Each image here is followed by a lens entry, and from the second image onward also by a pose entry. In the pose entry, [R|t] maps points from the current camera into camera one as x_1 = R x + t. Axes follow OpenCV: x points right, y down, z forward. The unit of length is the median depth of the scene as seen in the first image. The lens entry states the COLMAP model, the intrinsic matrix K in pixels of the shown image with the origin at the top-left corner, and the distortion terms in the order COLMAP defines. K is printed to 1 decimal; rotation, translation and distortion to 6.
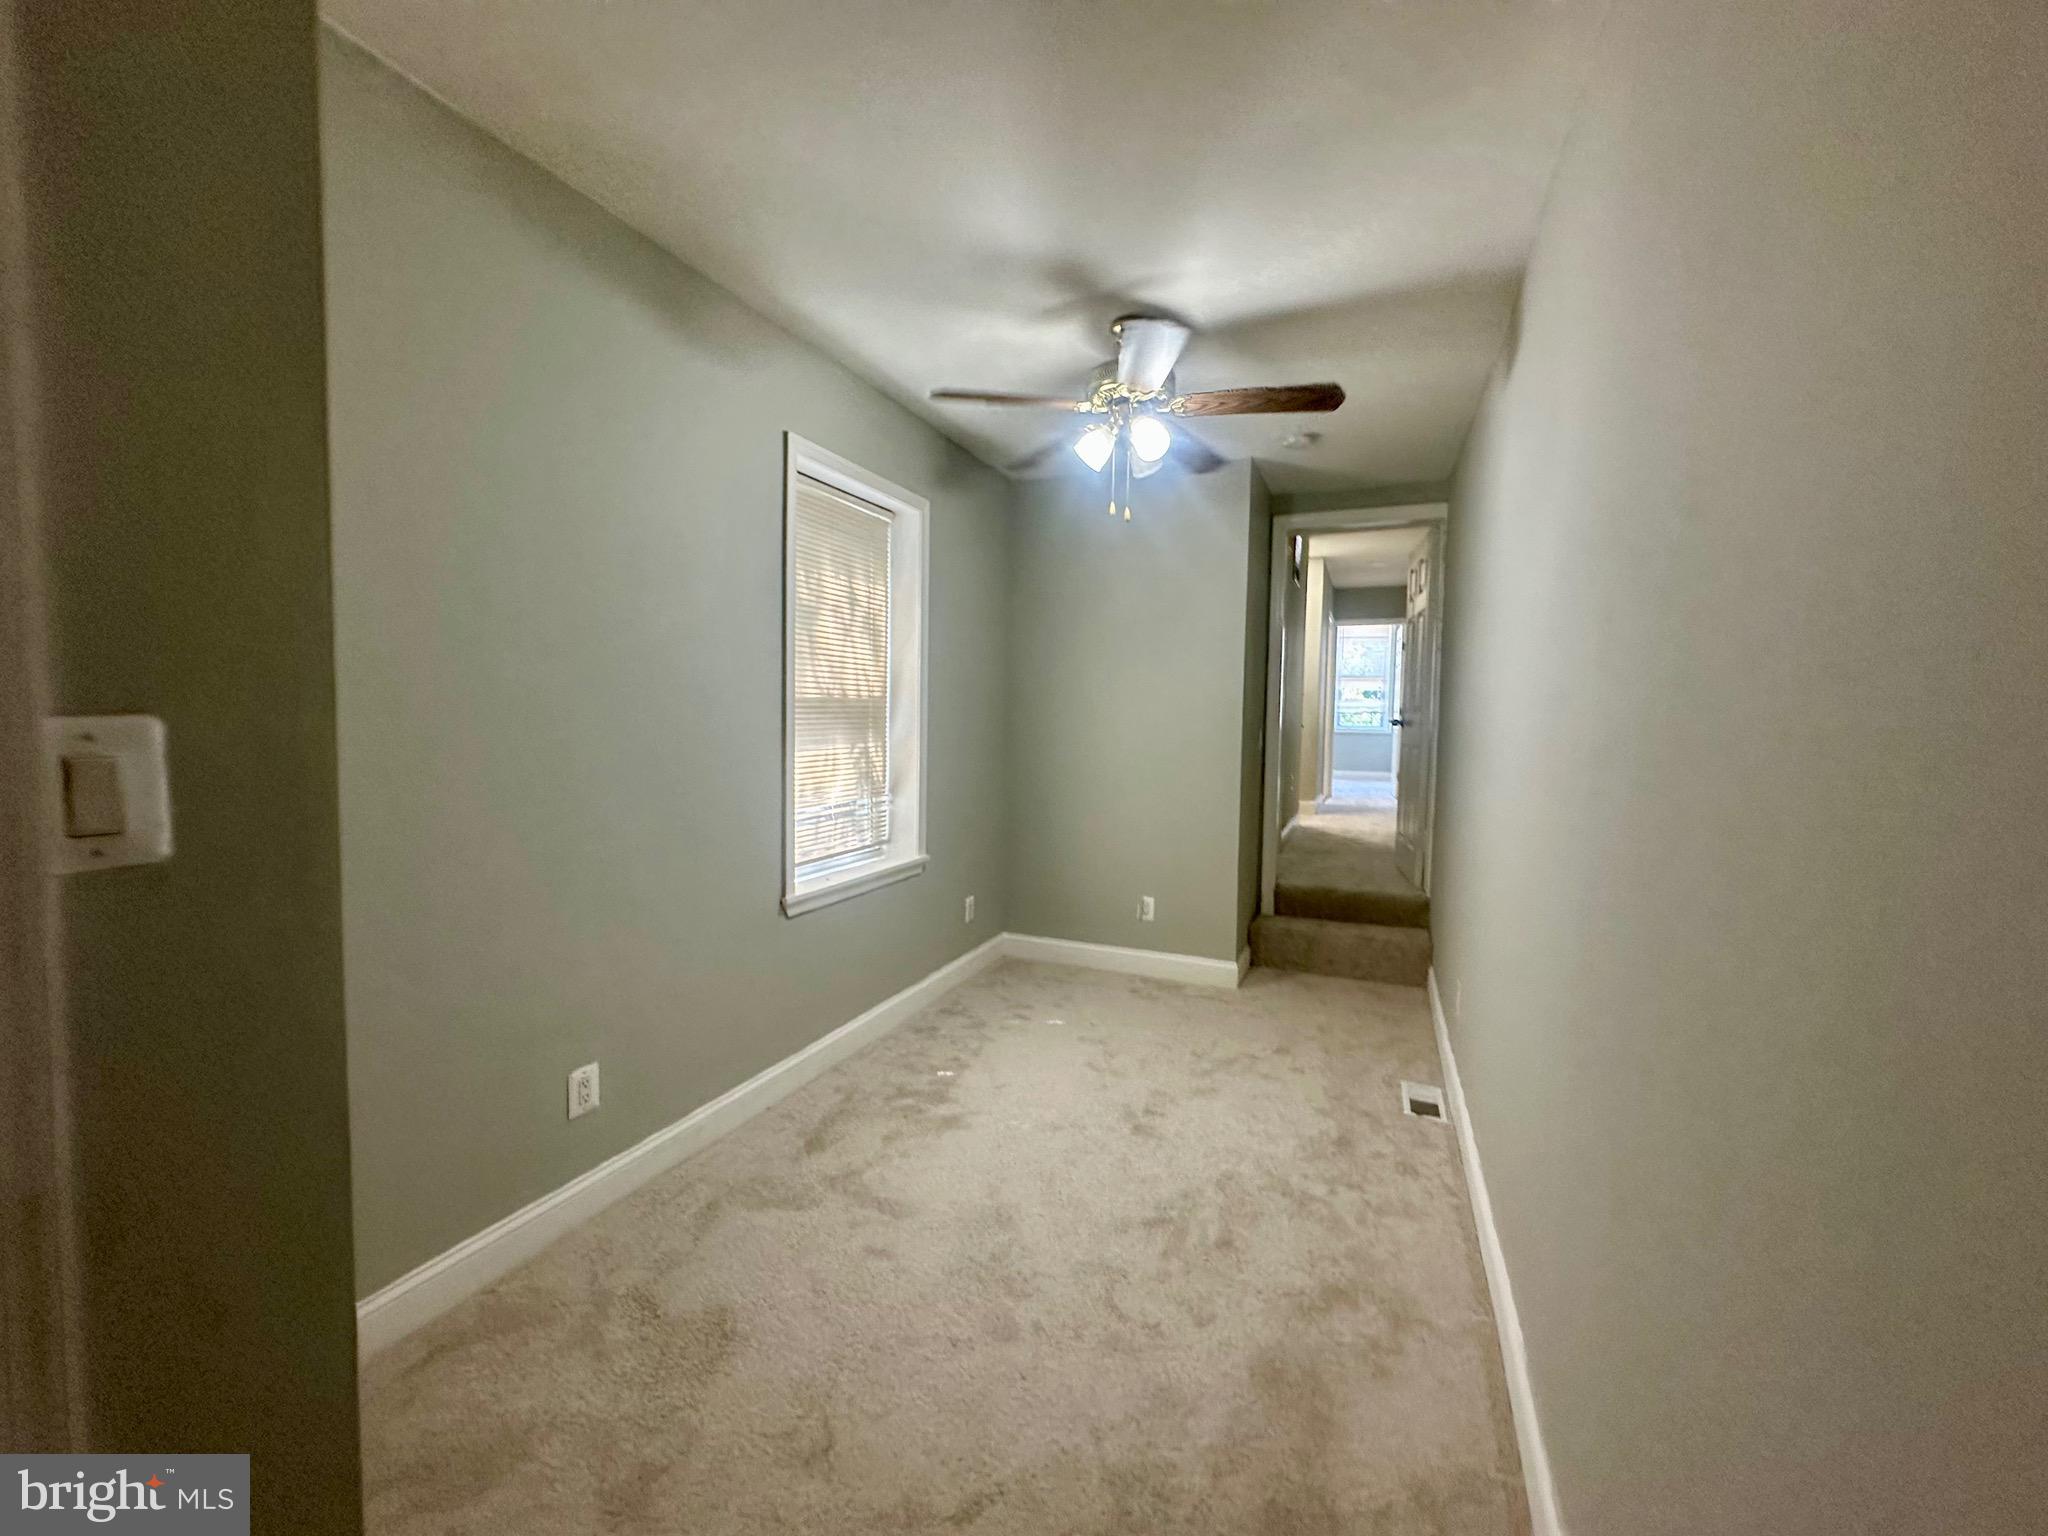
lens RADIAL K [[813.0, 0, 1029.5], [0, 813.0, 765.5], [0, 0, 1]] dist [-0.004496, 0.000212]
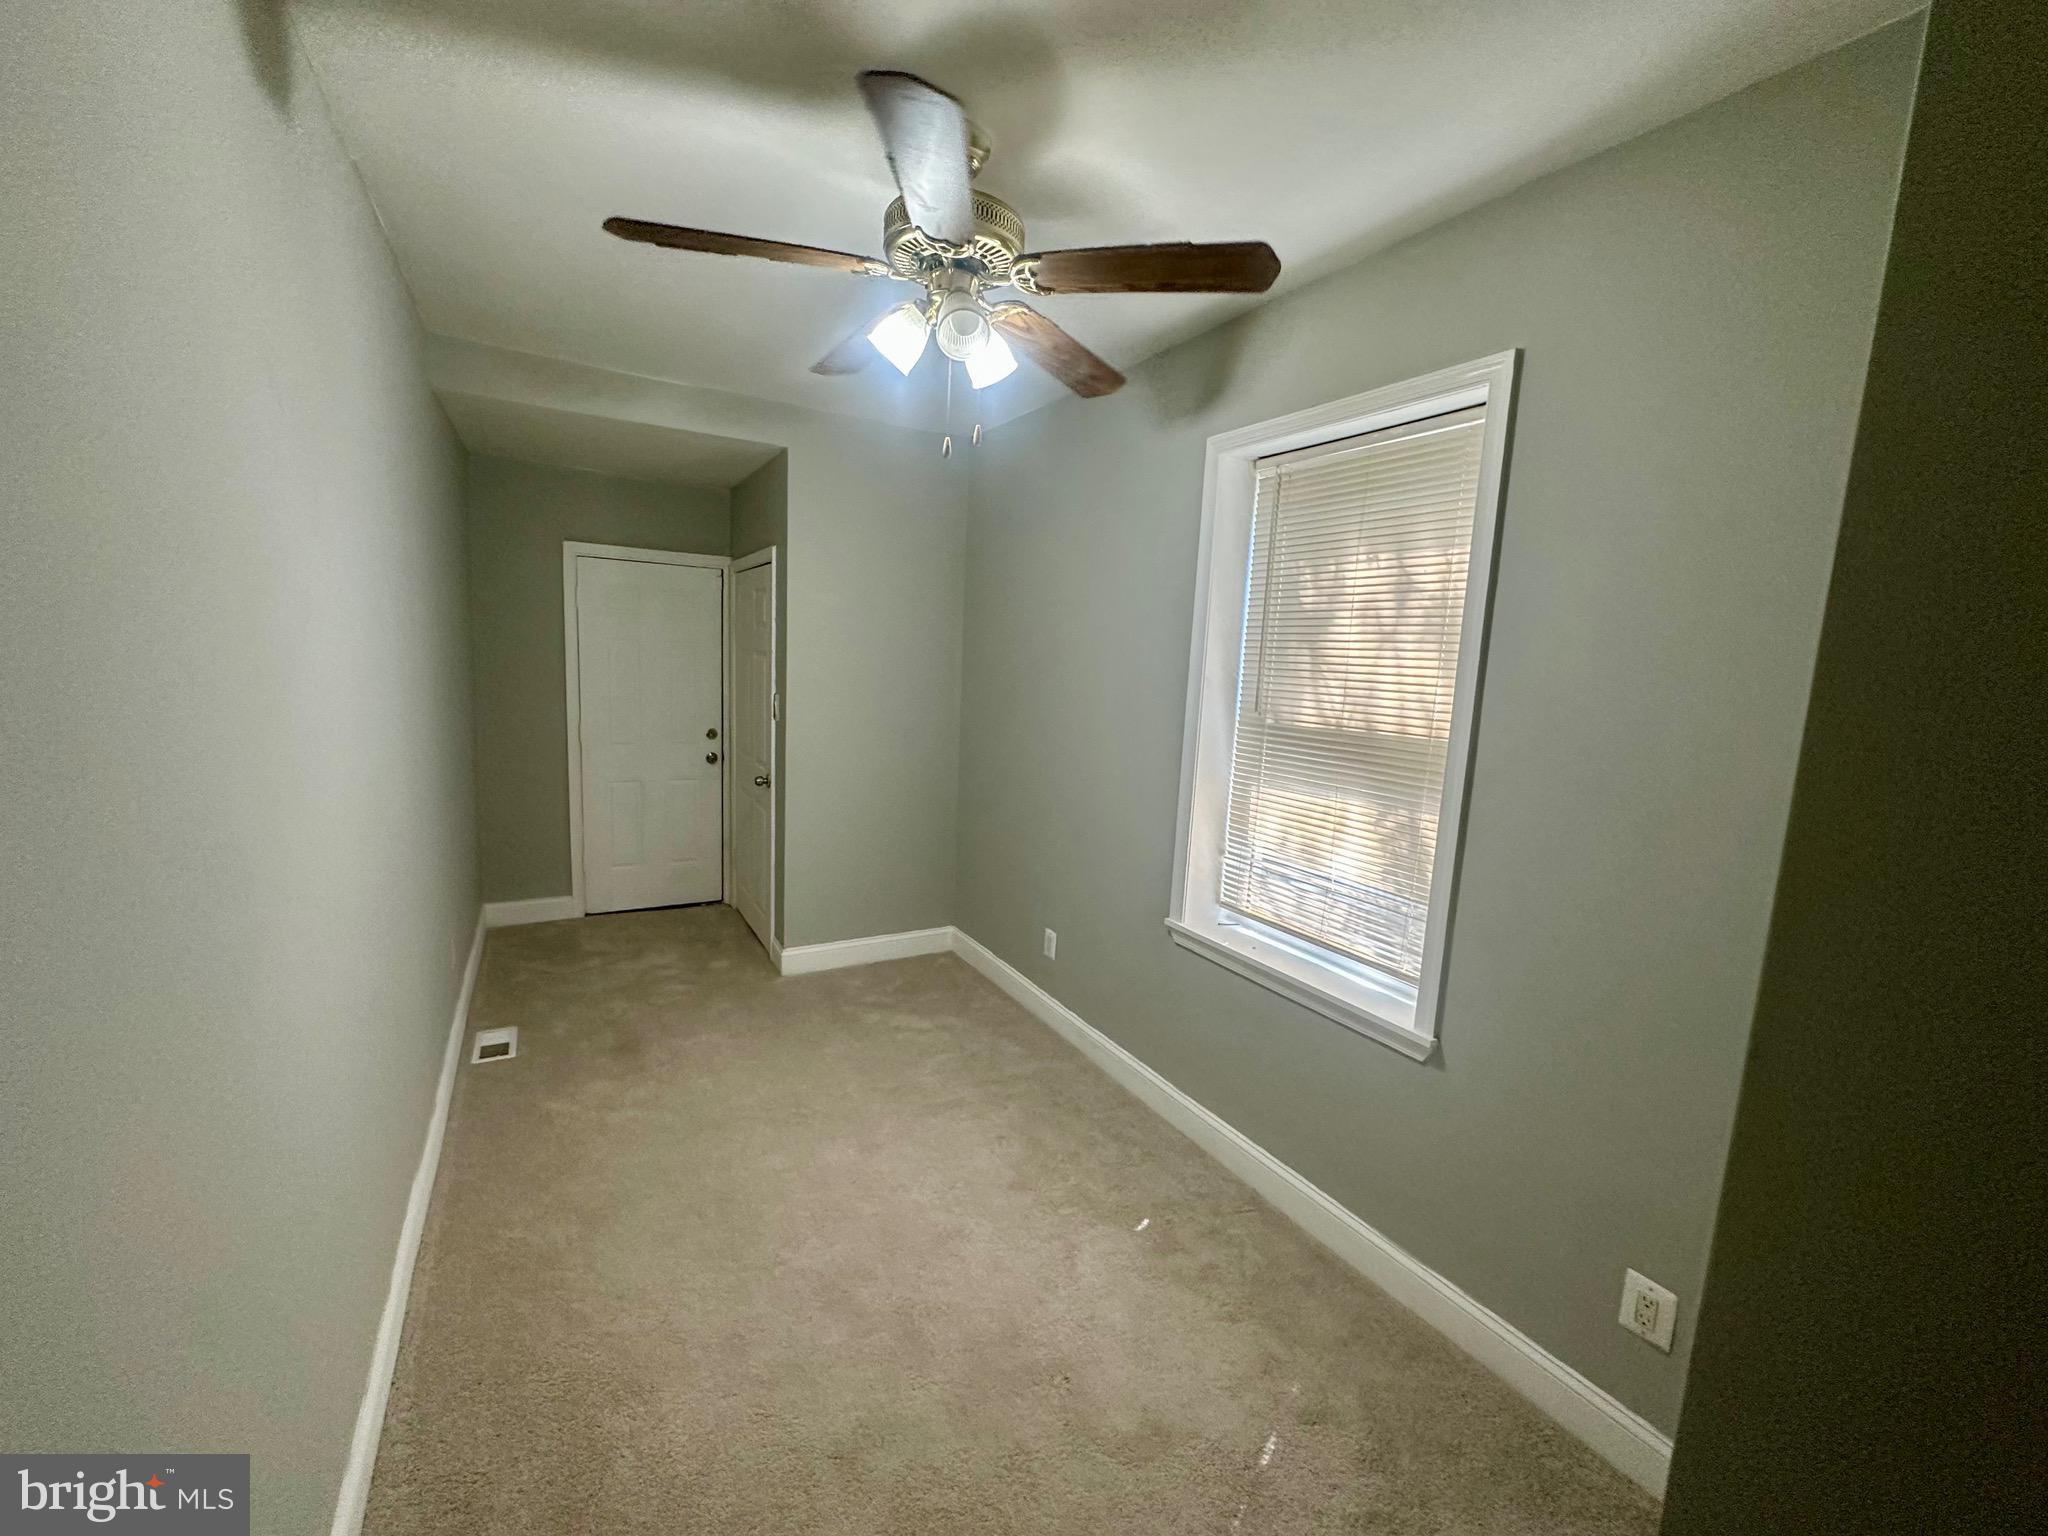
lens RADIAL K [[813.0, 0, 1031.7], [0, 813.0, 764.4], [0, 0, 1]] dist [-0.004496, 0.000212]
pose [[-0.582763, 0.058178, -0.810557, 0.503730], [-0.124717, 0.979215, 0.159950, -0.135424], [0.803015, 0.194304, -0.563394, 1.182600]]
